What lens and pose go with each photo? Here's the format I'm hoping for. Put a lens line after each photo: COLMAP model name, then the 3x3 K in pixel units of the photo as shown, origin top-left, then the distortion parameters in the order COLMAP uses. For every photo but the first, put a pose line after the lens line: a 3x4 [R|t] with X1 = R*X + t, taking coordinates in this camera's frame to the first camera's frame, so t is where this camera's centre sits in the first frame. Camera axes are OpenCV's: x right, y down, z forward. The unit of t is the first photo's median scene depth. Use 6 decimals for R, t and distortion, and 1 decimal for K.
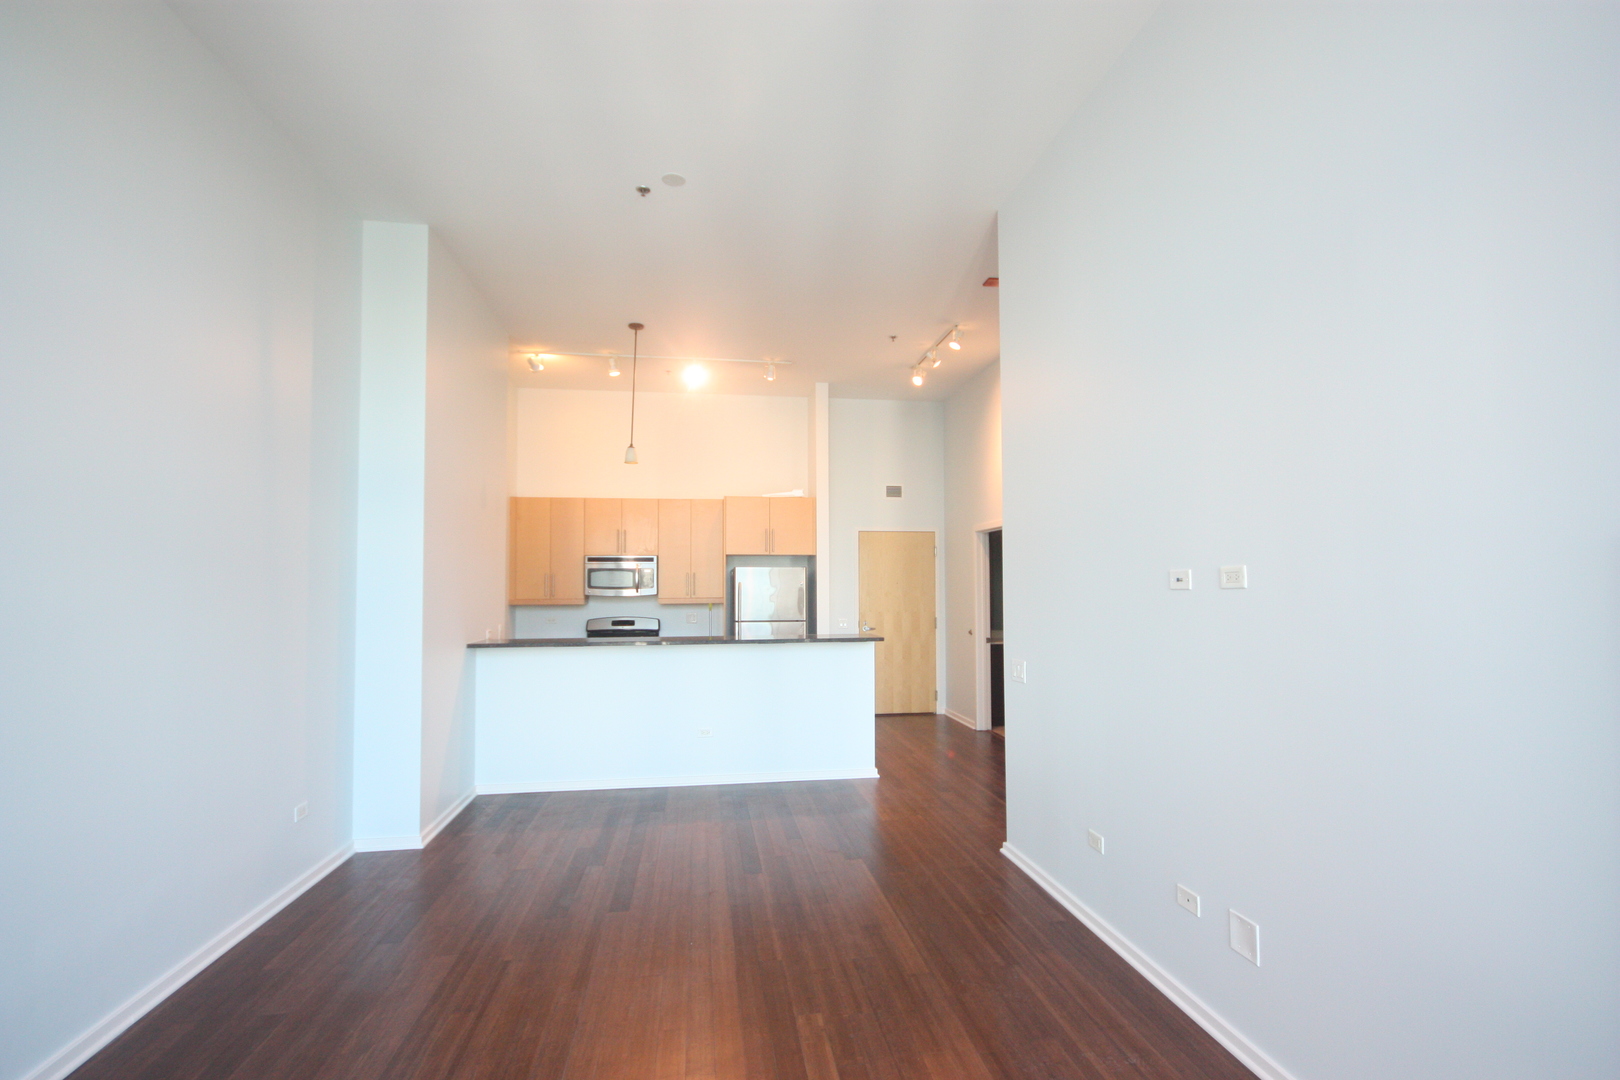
lens RADIAL K [[750.2, 0, 817.8], [0, 750.2, 549.4], [0, 0, 1]] dist [-0.000857, 0.000393]
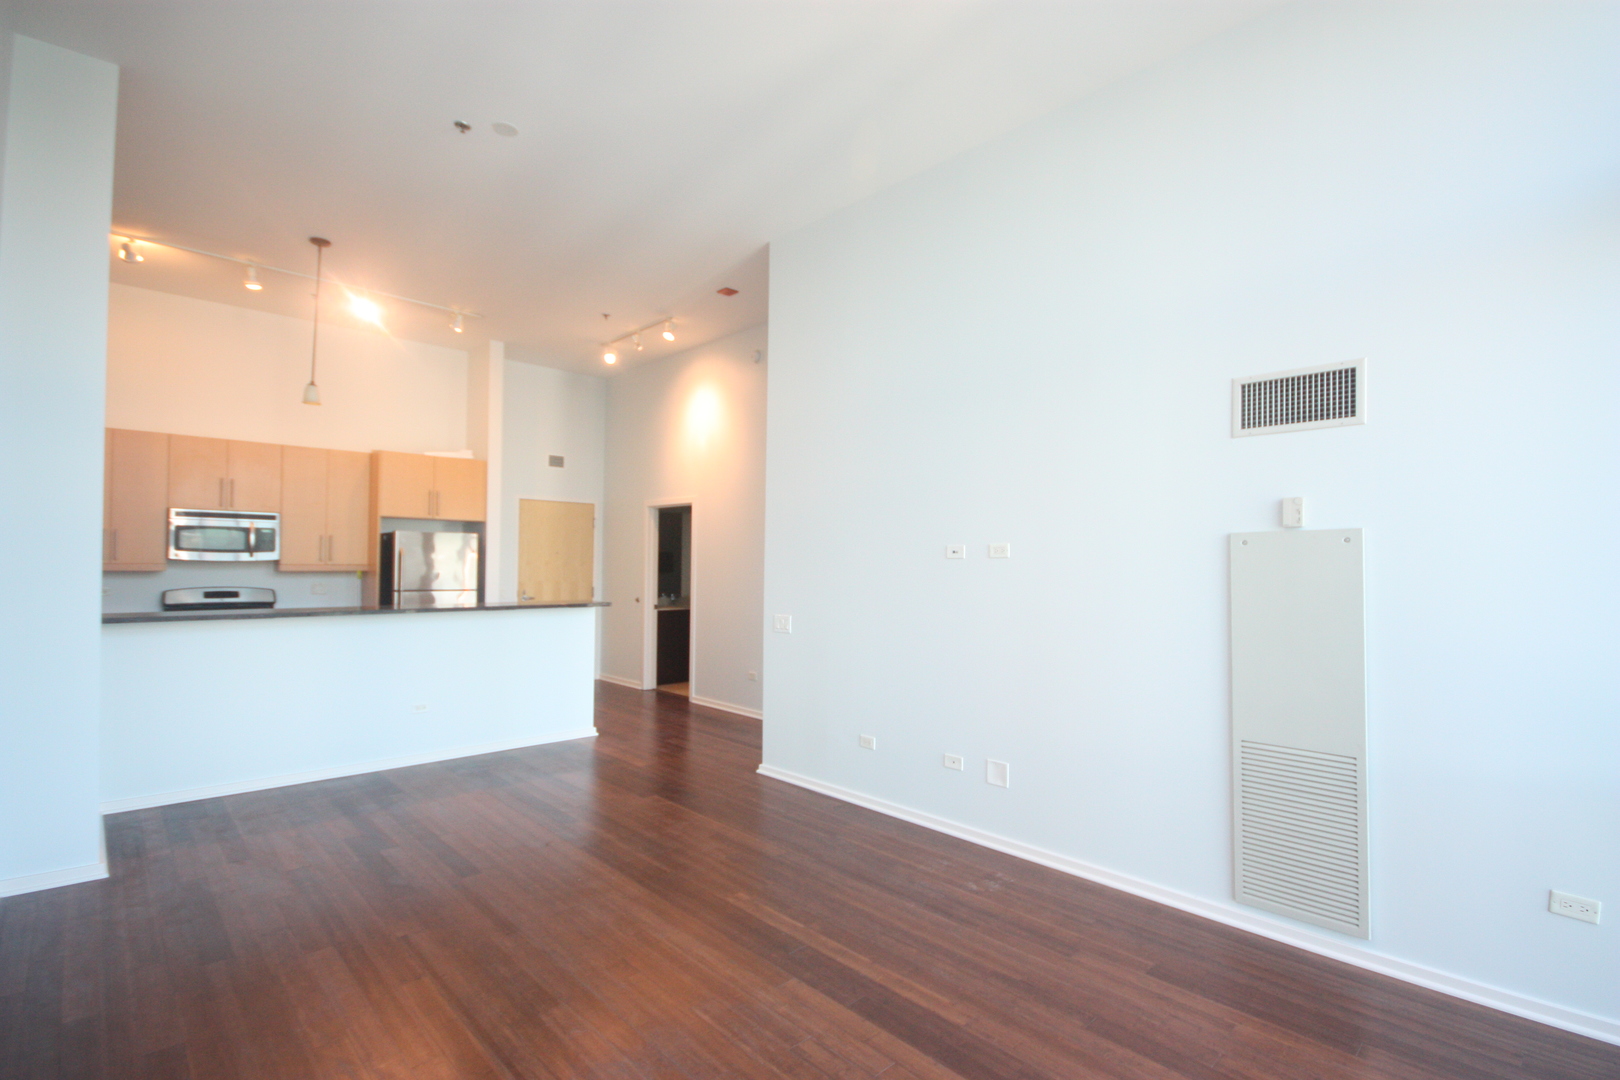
lens RADIAL K [[750.2, 0, 817.8], [0, 750.2, 549.4], [0, 0, 1]] dist [-0.000857, 0.000393]
pose [[0.816716, 0.025201, 0.576489, -0.242959], [-0.044097, 0.998850, 0.018809, 0.007695], [-0.575352, -0.040783, 0.816889, -0.027096]]
